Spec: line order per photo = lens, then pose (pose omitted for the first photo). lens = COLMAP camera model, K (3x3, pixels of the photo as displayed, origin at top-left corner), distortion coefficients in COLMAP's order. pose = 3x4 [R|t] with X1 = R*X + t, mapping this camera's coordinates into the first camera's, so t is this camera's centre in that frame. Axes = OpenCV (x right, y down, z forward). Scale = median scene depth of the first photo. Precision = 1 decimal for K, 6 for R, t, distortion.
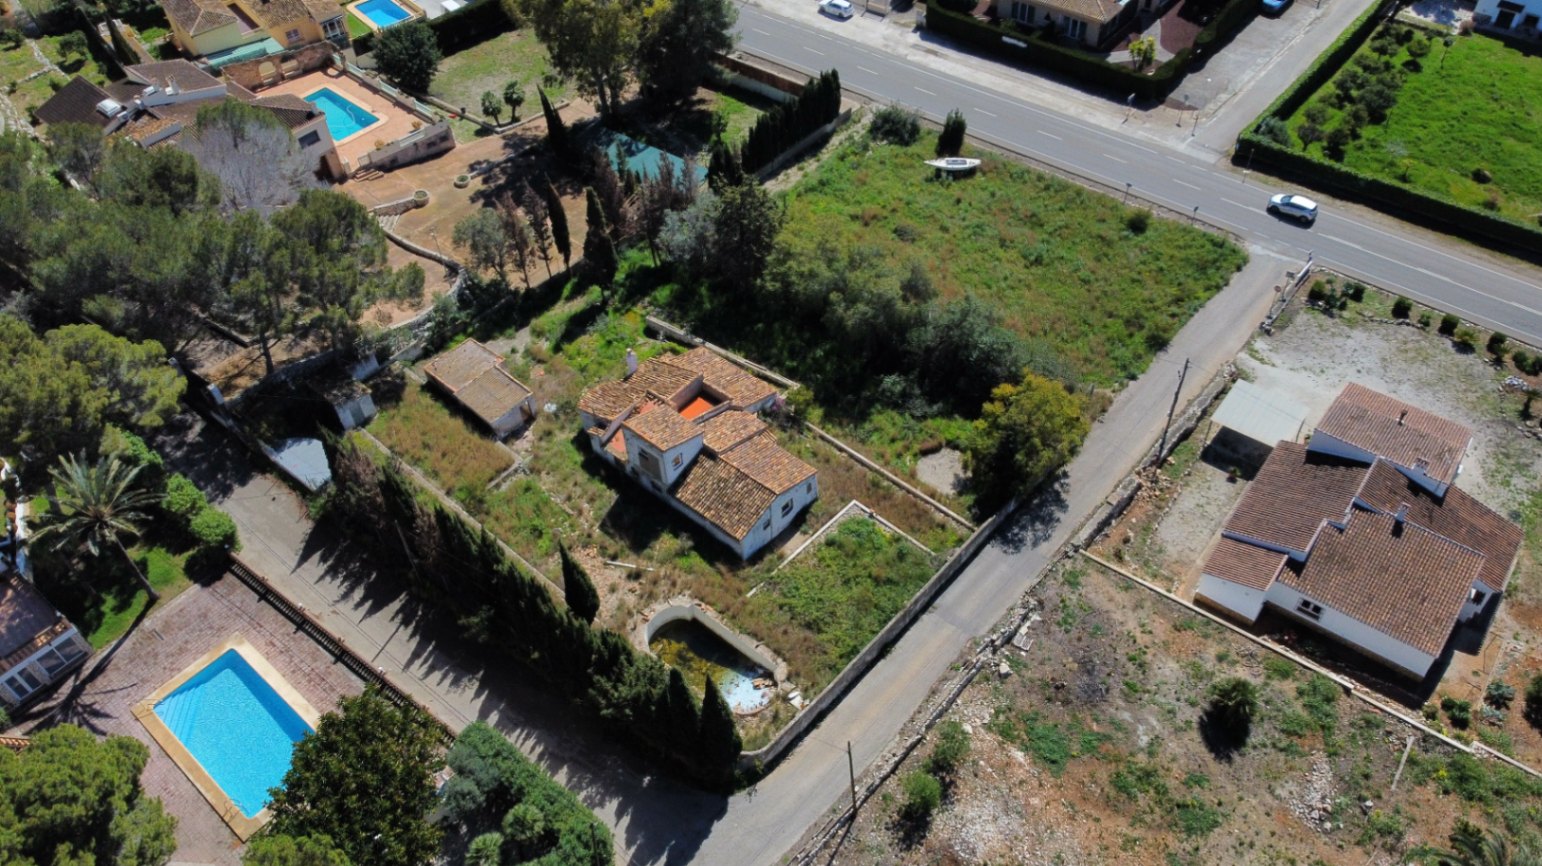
lens RADIAL K [[1162.9, 0, 771.0], [0, 1162.9, 433.0], [0, 0, 1]] dist [-0.003853, -0.000996]
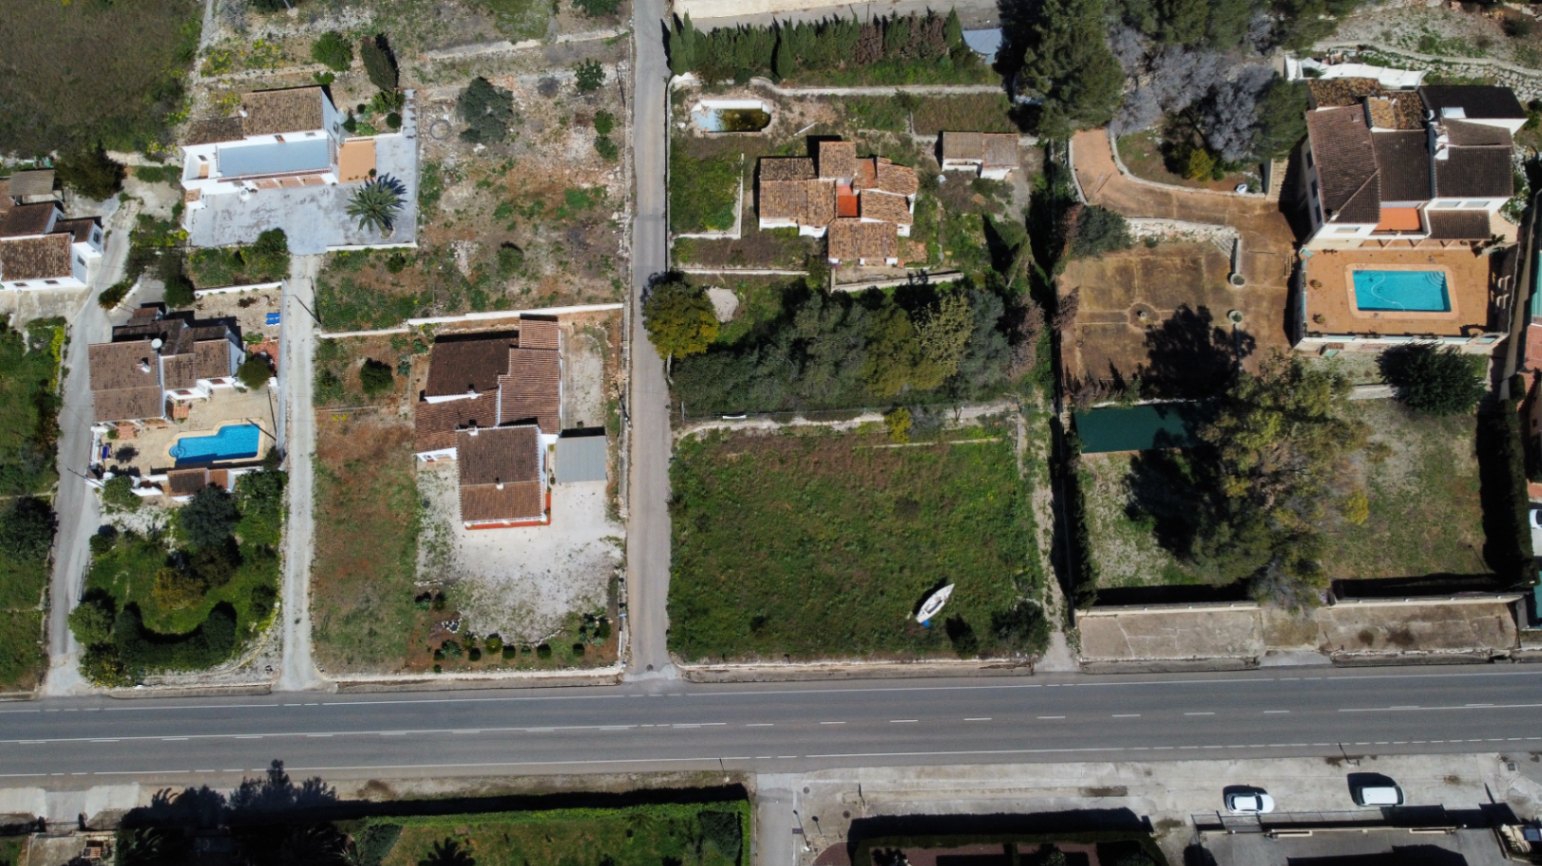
lens RADIAL K [[1162.9, 0, 771.0], [0, 1162.9, 433.0], [0, 0, 1]] dist [-0.003853, -0.000996]
pose [[-0.751422, 0.641830, -0.153036, 0.406923], [-0.434654, -0.306996, 0.846658, -1.251775], [0.496429, 0.702715, 0.509657, 0.312000]]
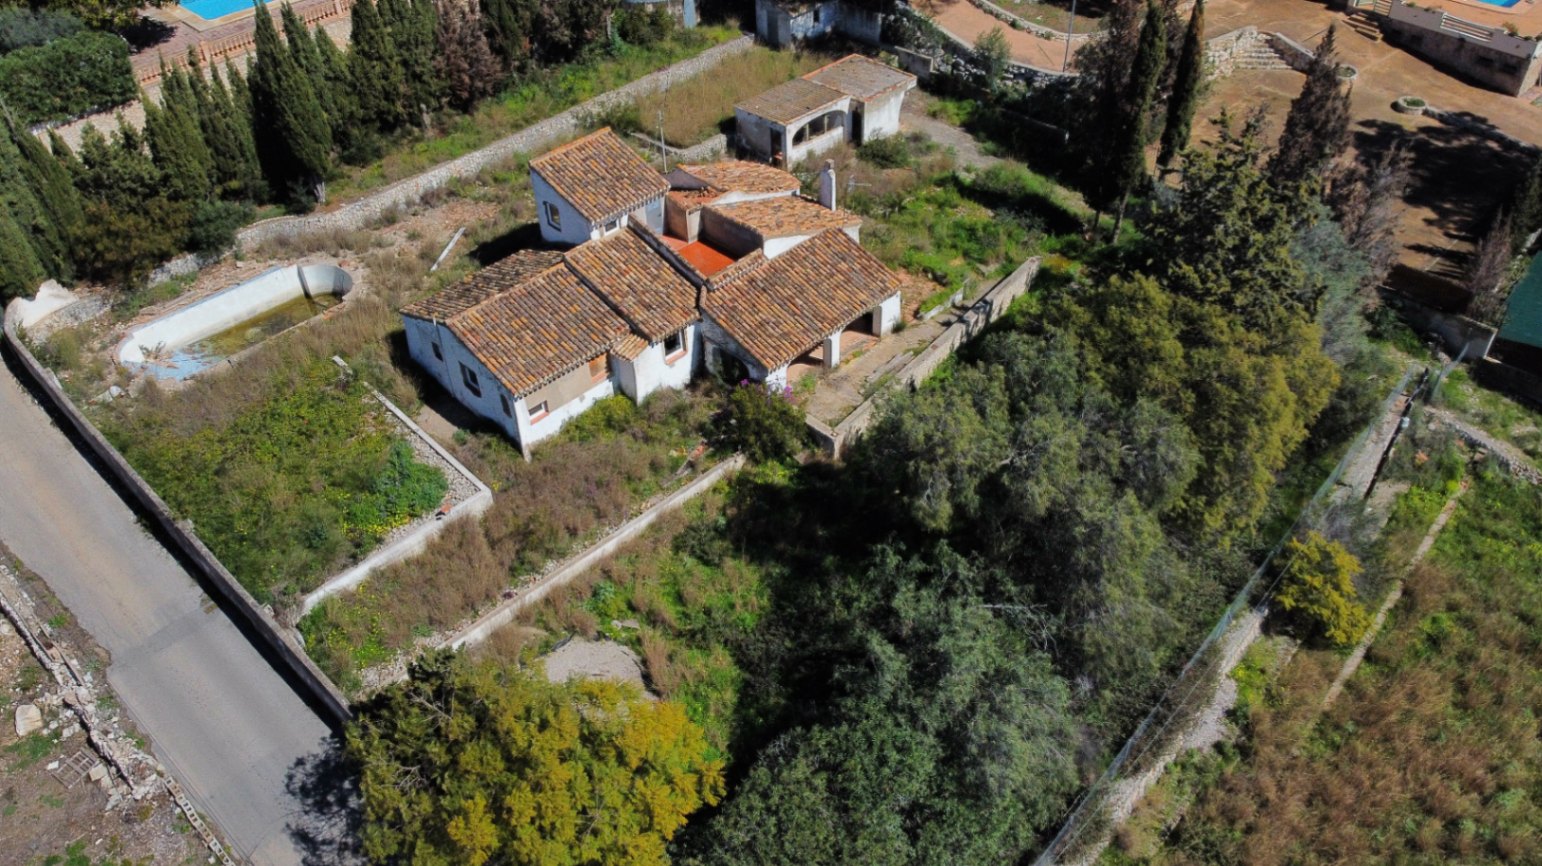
lens RADIAL K [[1162.9, 0, 771.0], [0, 1162.9, 433.0], [0, 0, 1]] dist [-0.003853, -0.000996]
pose [[-0.055970, 0.689225, -0.722382, 0.351064], [-0.704349, 0.485540, 0.517826, -0.257452], [0.707644, 0.537792, 0.458279, 0.716002]]
